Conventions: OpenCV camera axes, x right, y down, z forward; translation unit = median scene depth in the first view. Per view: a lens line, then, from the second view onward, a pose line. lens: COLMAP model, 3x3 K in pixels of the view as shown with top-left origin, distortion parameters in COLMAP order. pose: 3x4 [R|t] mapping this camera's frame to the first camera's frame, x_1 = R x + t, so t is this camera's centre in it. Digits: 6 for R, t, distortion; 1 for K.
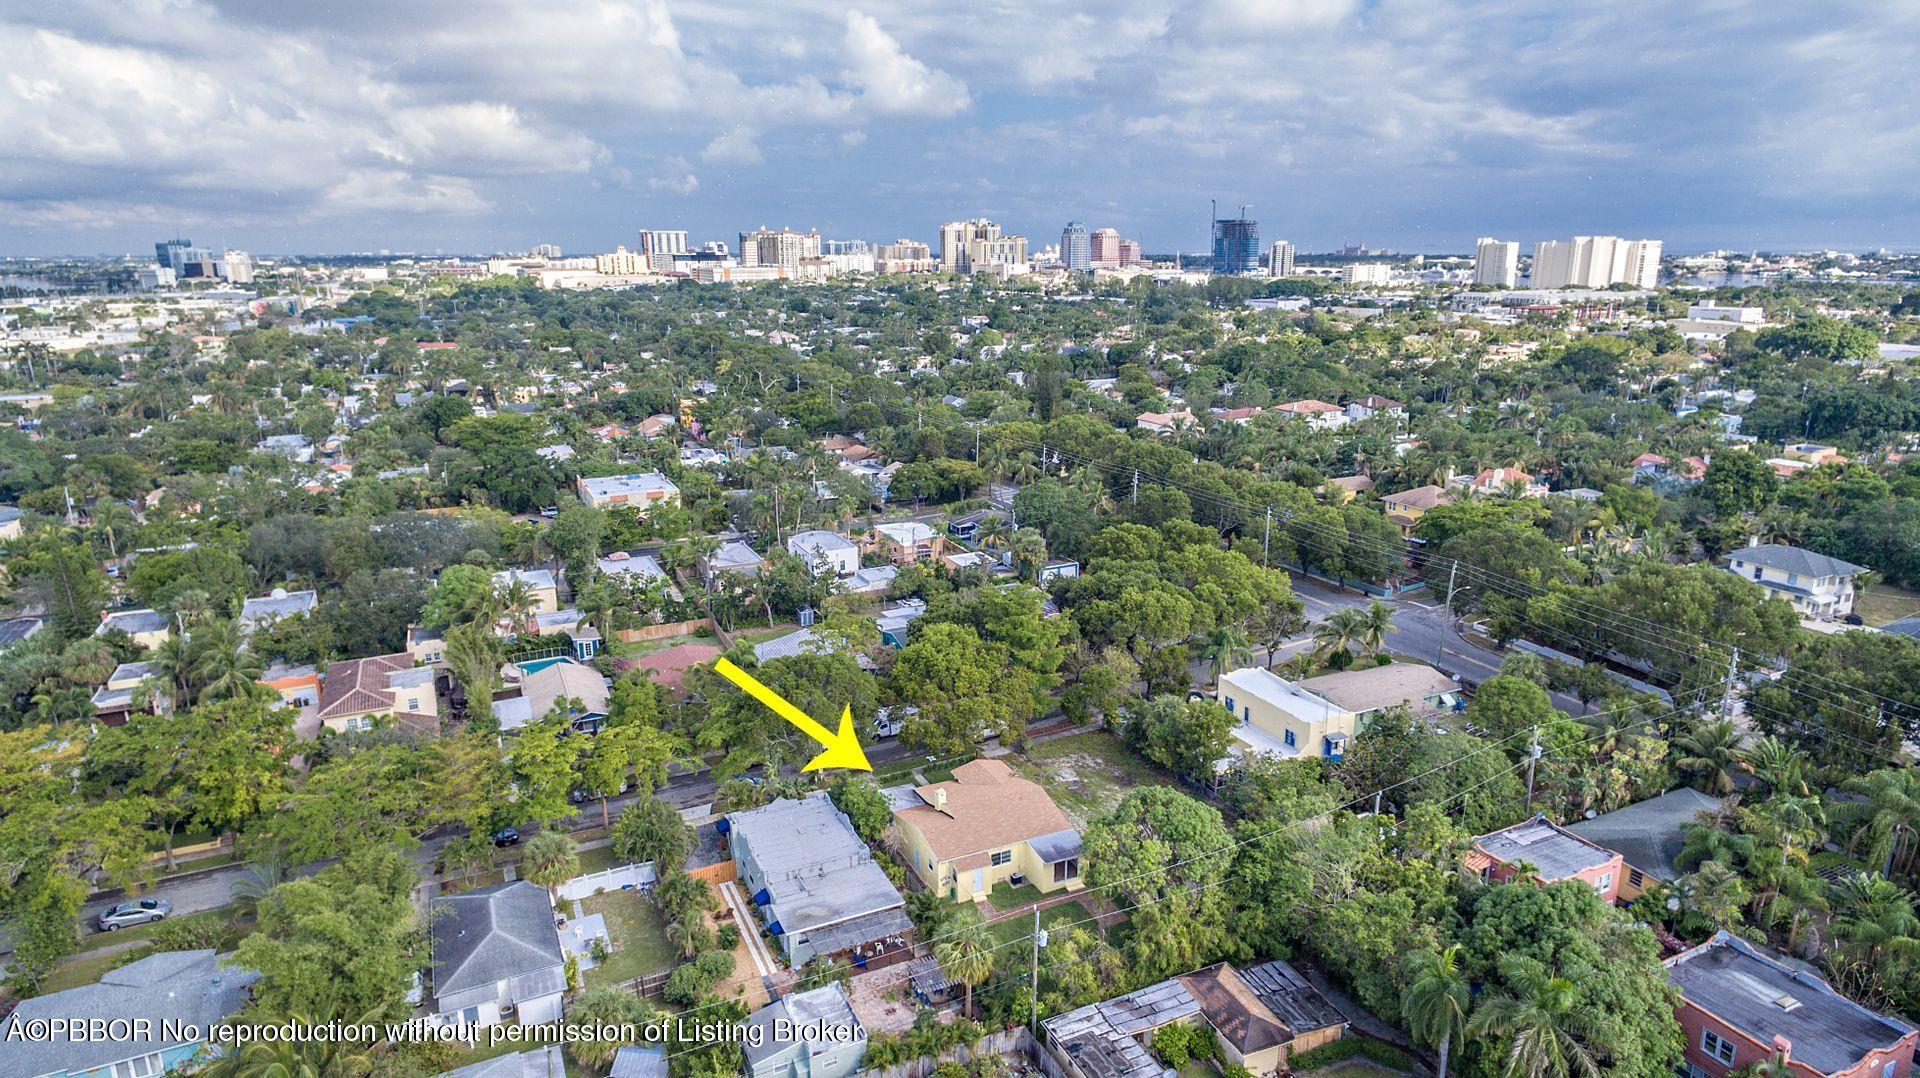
lens RADIAL K [[1134.6, 0, 960.0], [0, 1134.6, 539.0], [0, 0, 1]] dist [0.000315, -0.000728]
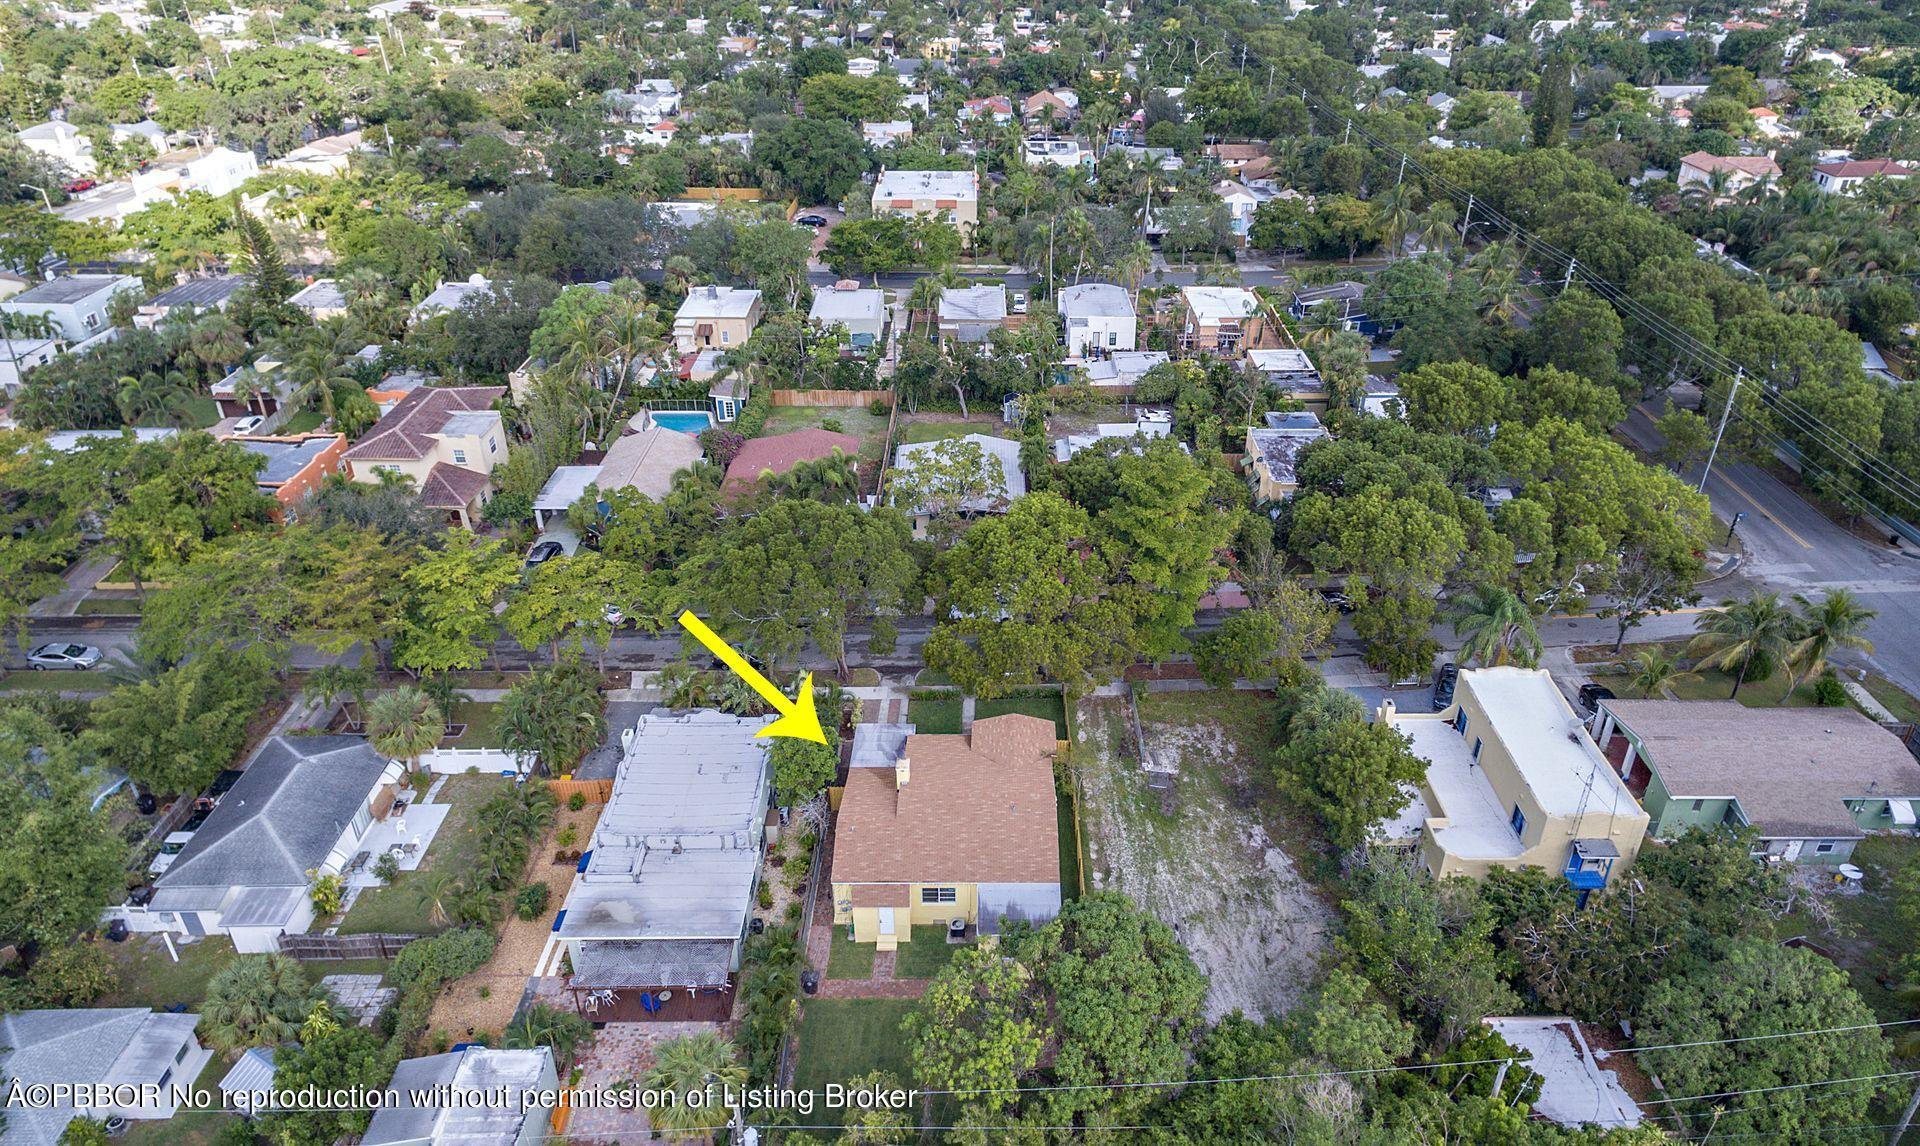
lens RADIAL K [[1255.2, 0, 960.0], [0, 1255.2, 573.0], [0, 0, 1]] dist [0.003444, 0.000992]
pose [[0.909591, 0.220267, -0.352317, 0.142292], [-0.120629, 0.951393, 0.283373, -0.057040], [0.397610, -0.215254, 0.891948, 0.211618]]
